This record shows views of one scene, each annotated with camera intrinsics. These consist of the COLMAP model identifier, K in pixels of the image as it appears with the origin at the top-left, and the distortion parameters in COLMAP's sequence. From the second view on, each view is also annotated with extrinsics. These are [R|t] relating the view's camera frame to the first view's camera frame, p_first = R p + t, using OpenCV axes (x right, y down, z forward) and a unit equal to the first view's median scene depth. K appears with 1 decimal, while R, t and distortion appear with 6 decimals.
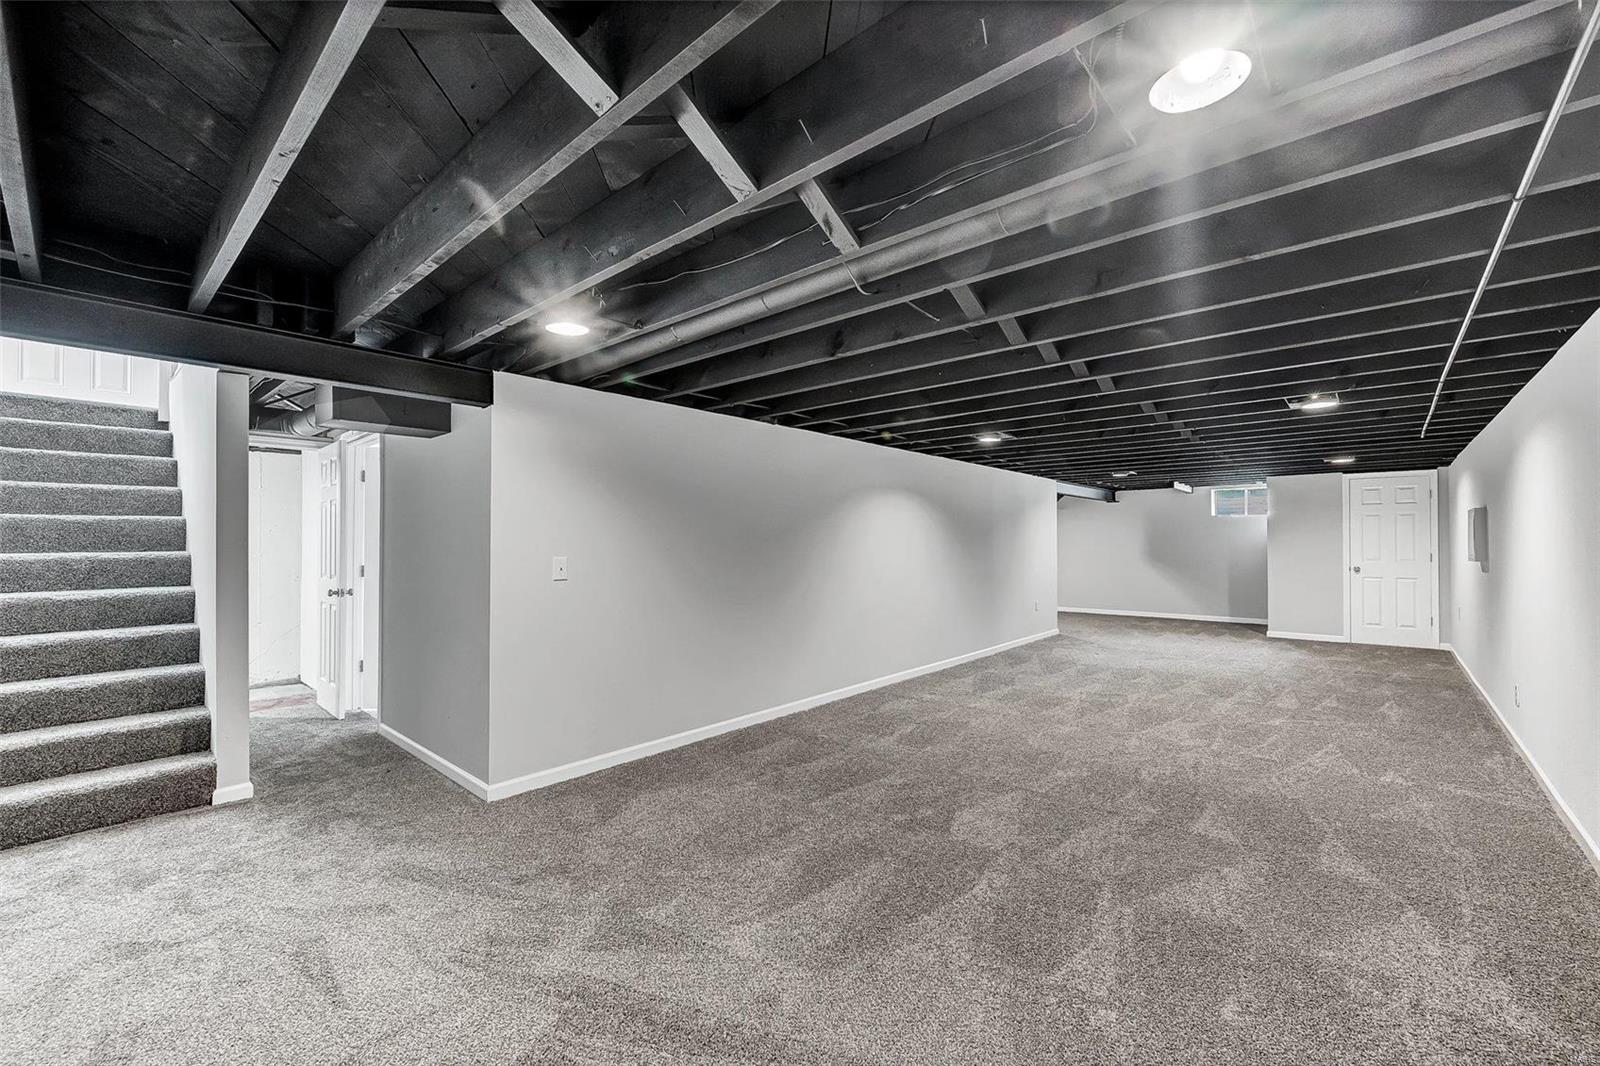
lens RADIAL K [[652.5, 0, 804.2], [0, 652.5, 539.2], [0, 0, 1]] dist [0.001899, 0.000803]
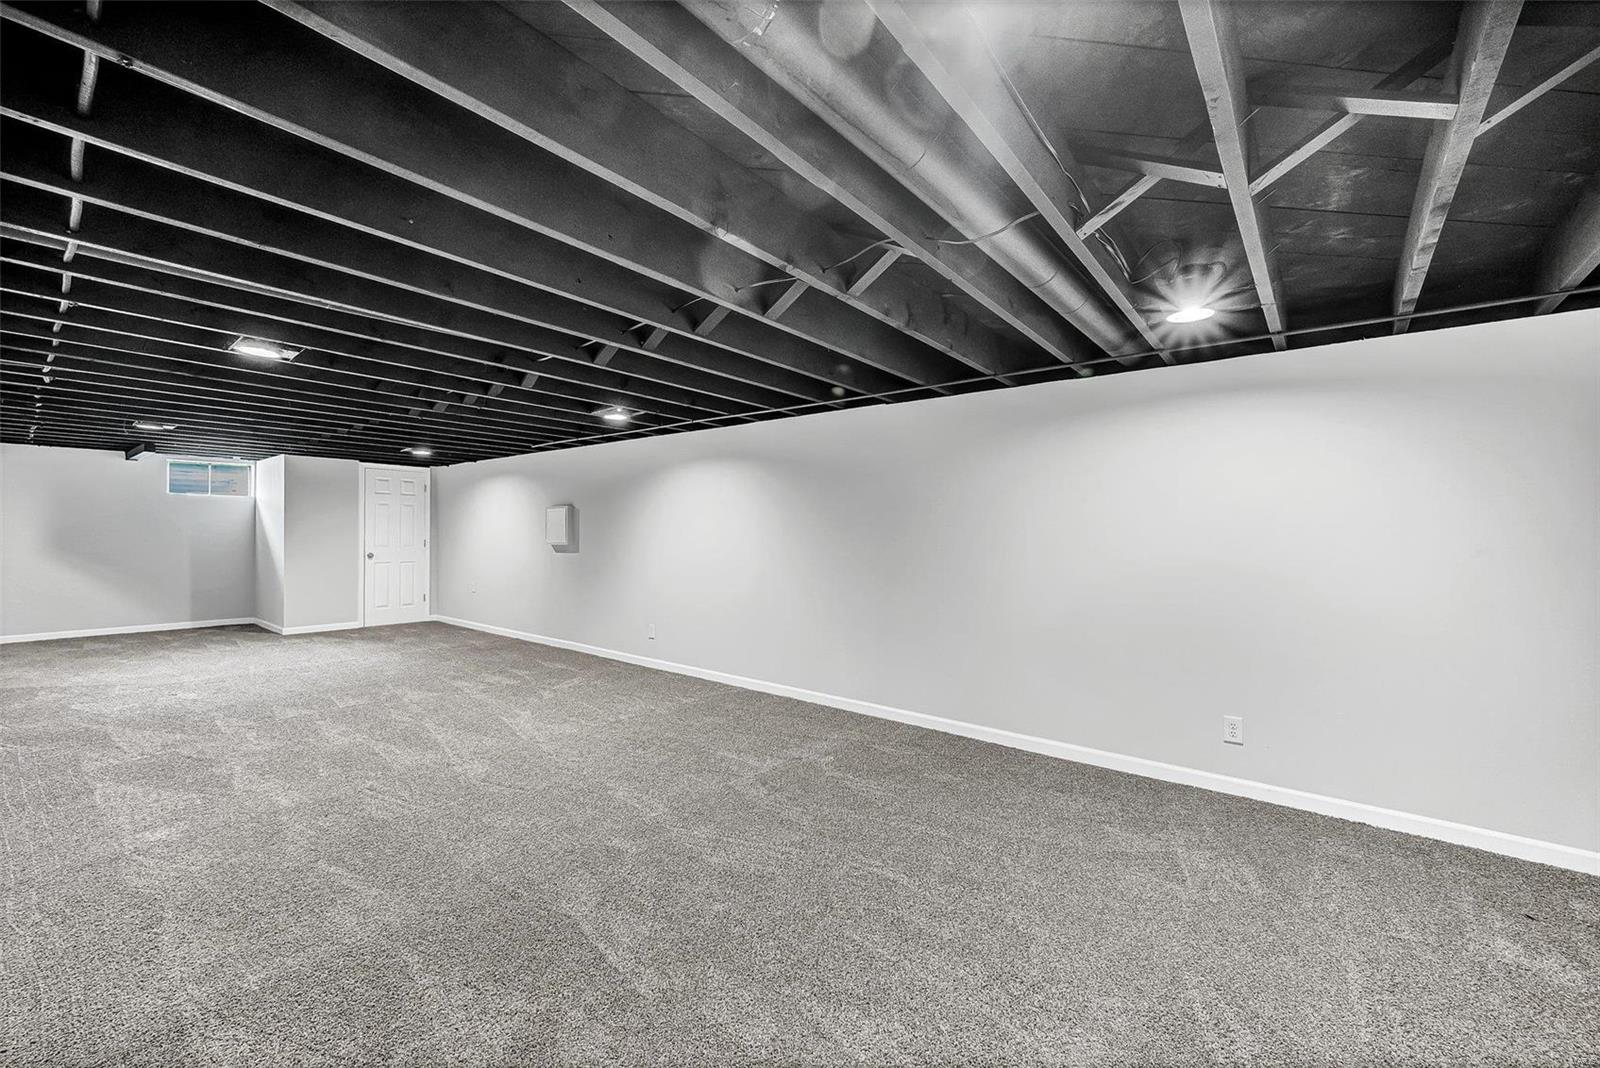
lens RADIAL K [[652.5, 0, 803.9], [0, 652.5, 534.1], [0, 0, 1]] dist [0.001899, 0.000803]
pose [[-0.052466, 0.002171, 0.998620, -0.224340], [-0.014281, 0.999894, -0.002924, 0.005653], [-0.998521, -0.014415, -0.052430, 0.364421]]
